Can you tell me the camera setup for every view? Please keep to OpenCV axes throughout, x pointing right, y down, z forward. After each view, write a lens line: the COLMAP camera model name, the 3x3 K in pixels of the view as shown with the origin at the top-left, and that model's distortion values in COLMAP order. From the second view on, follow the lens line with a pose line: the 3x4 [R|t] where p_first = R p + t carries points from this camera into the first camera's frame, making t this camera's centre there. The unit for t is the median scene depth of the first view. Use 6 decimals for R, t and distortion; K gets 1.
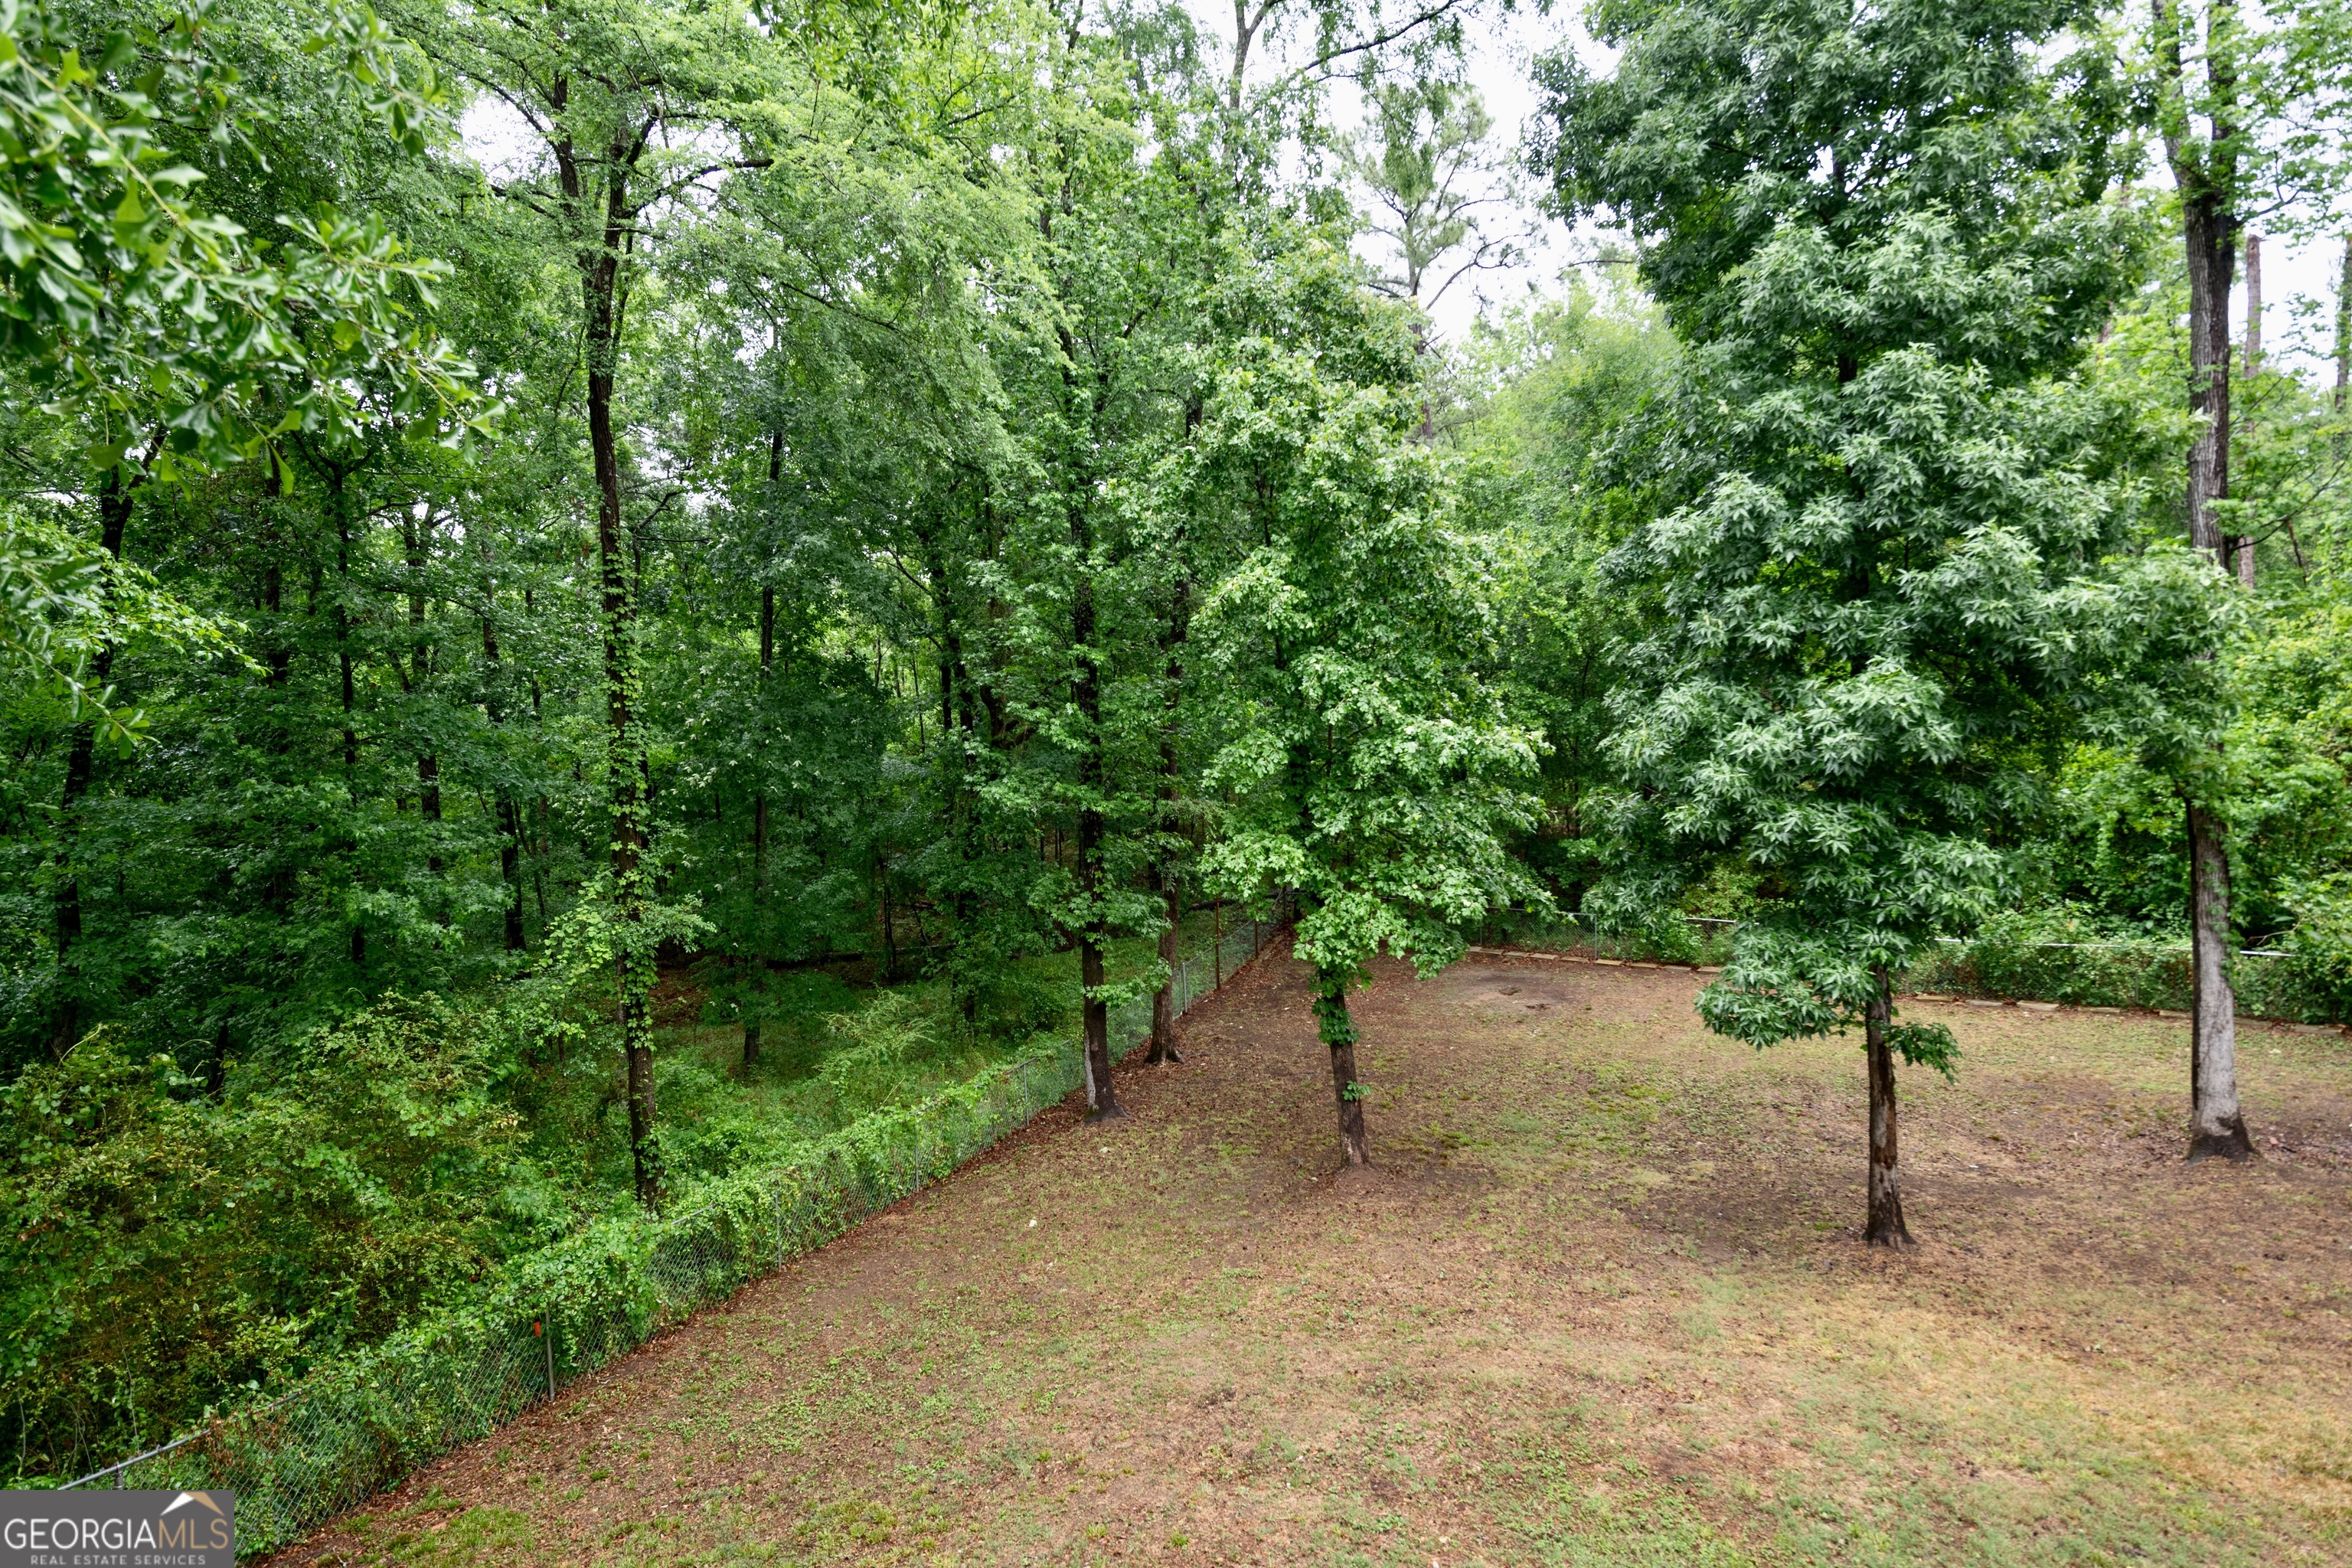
lens RADIAL K [[1142.6, 0, 1181.4], [0, 1142.6, 785.2], [0, 0, 1]] dist [0.012807, -0.007945]
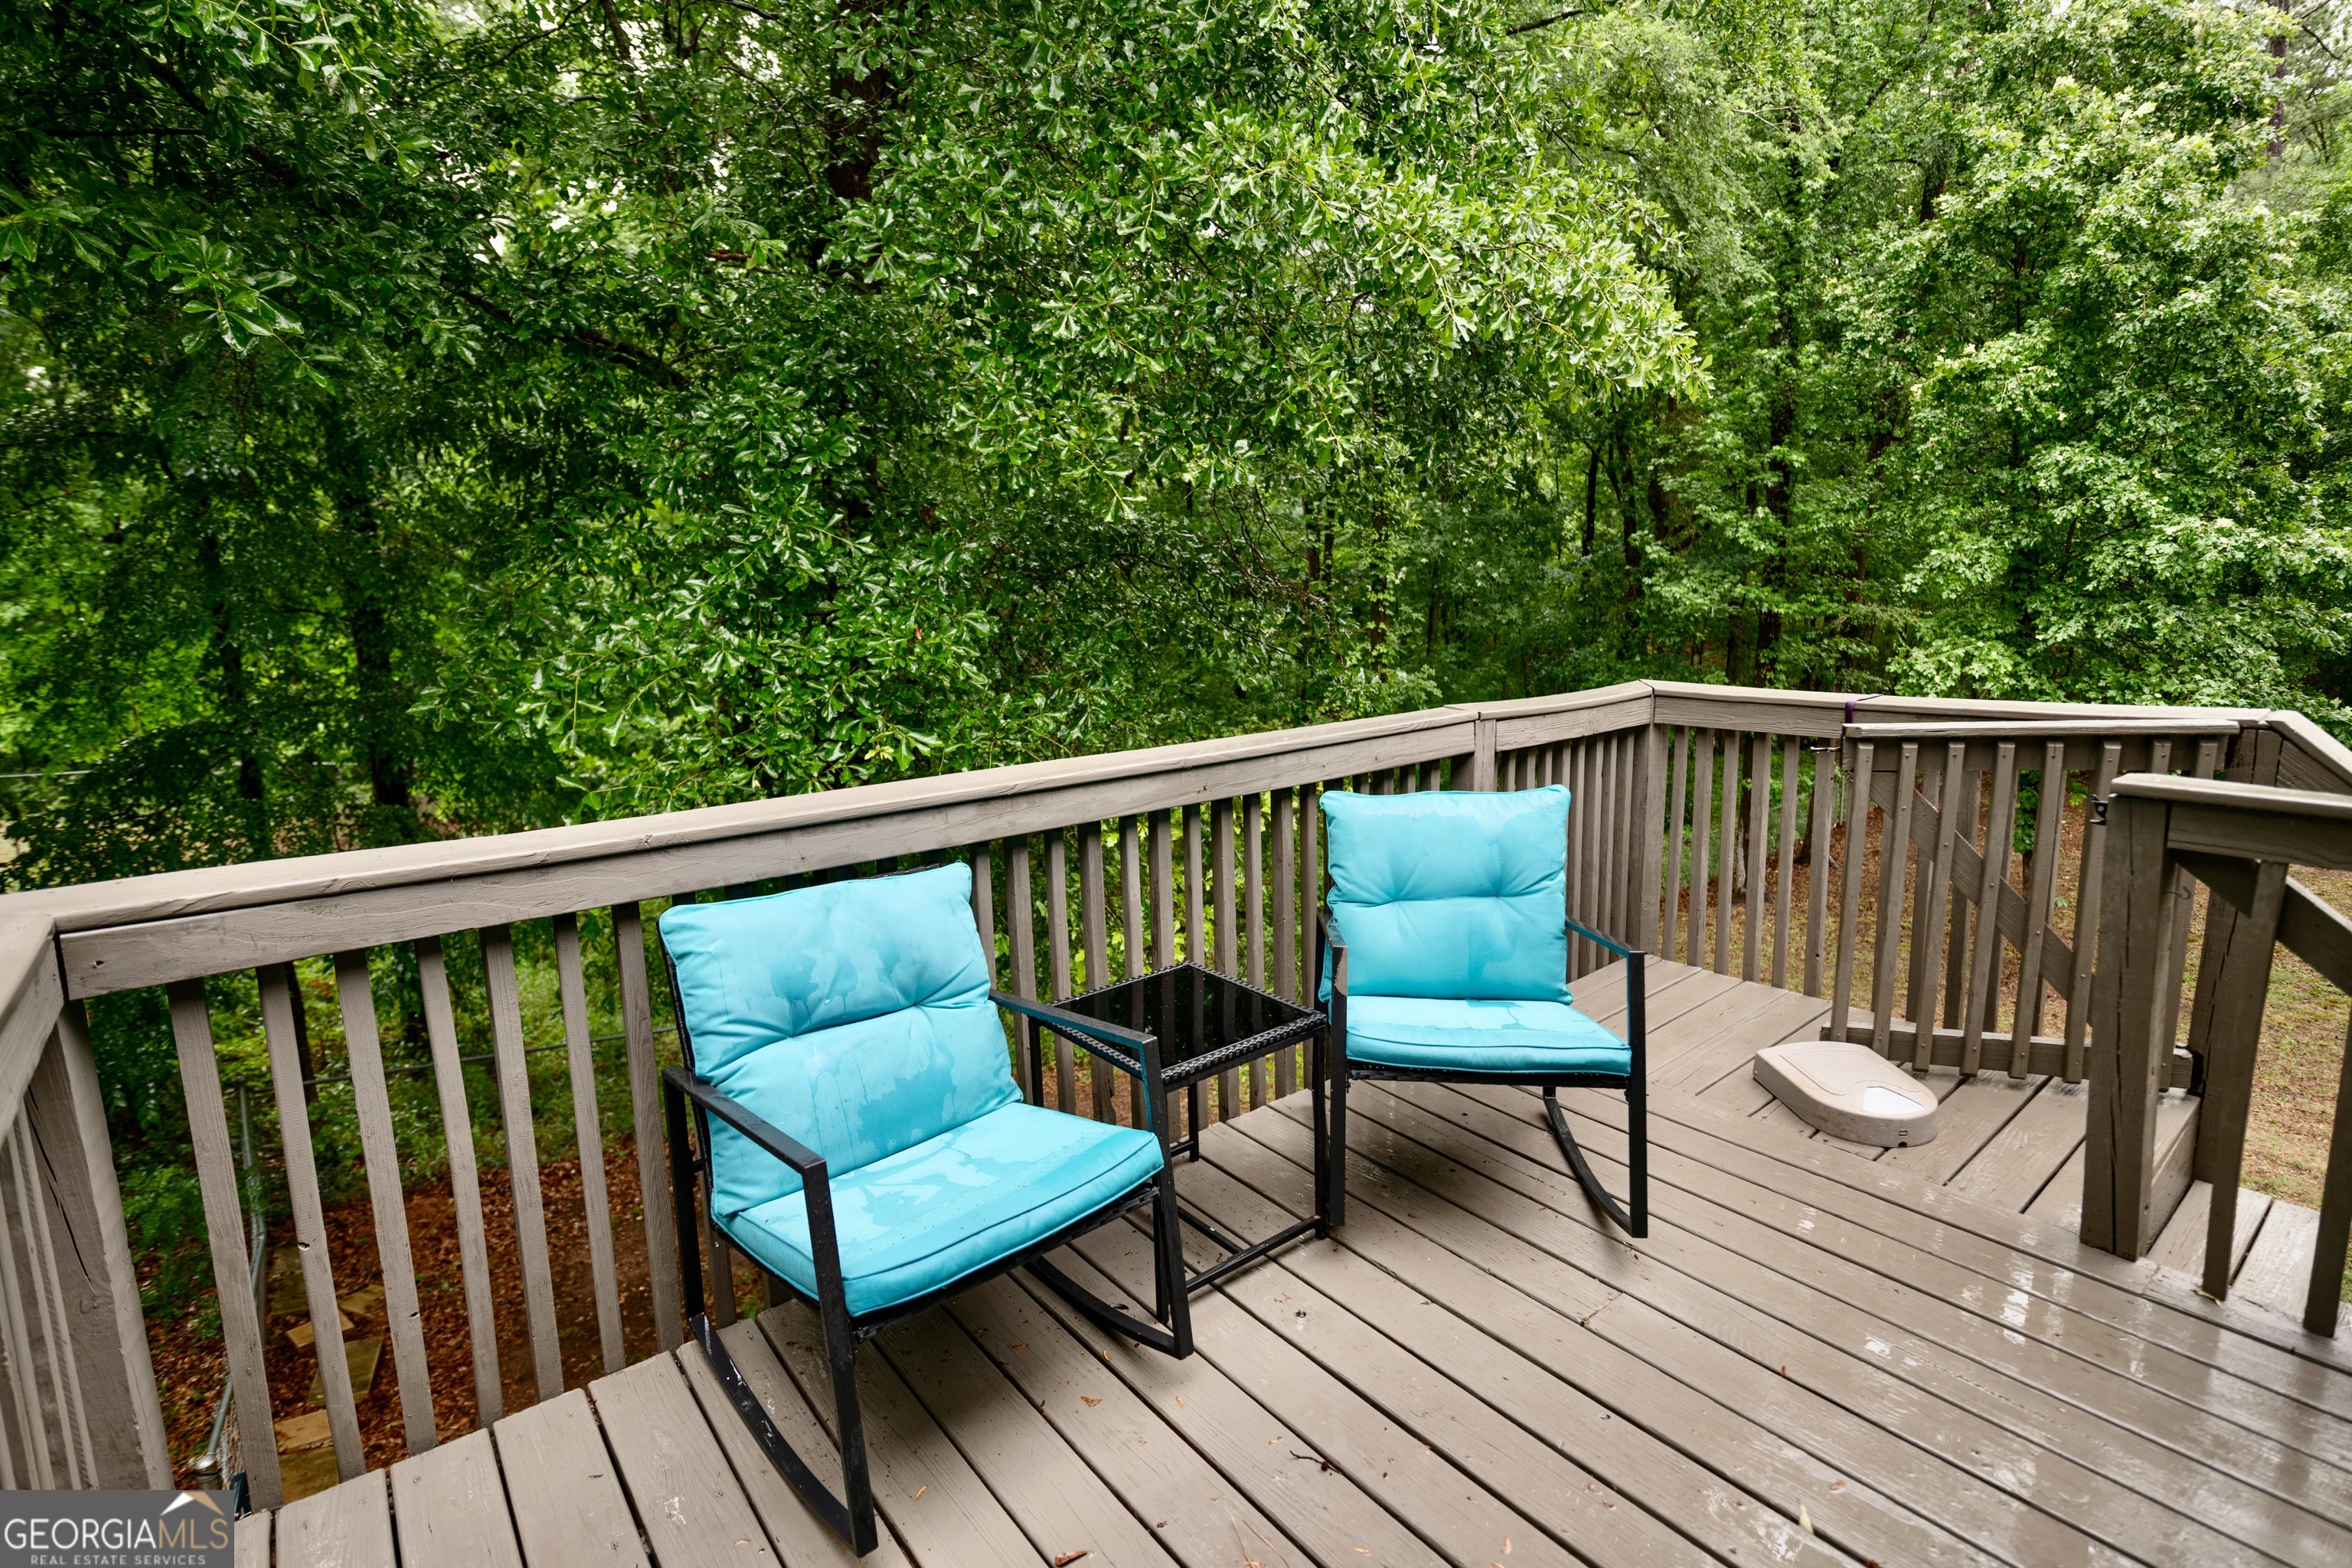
lens RADIAL K [[1142.6, 0, 1181.4], [0, 1142.6, 785.2], [0, 0, 1]] dist [0.012807, -0.007945]
pose [[0.873209, 0.104517, -0.476006, -0.035825], [-0.024058, 0.984786, 0.172096, 0.010969], [0.486751, -0.138824, 0.862439, -0.192048]]
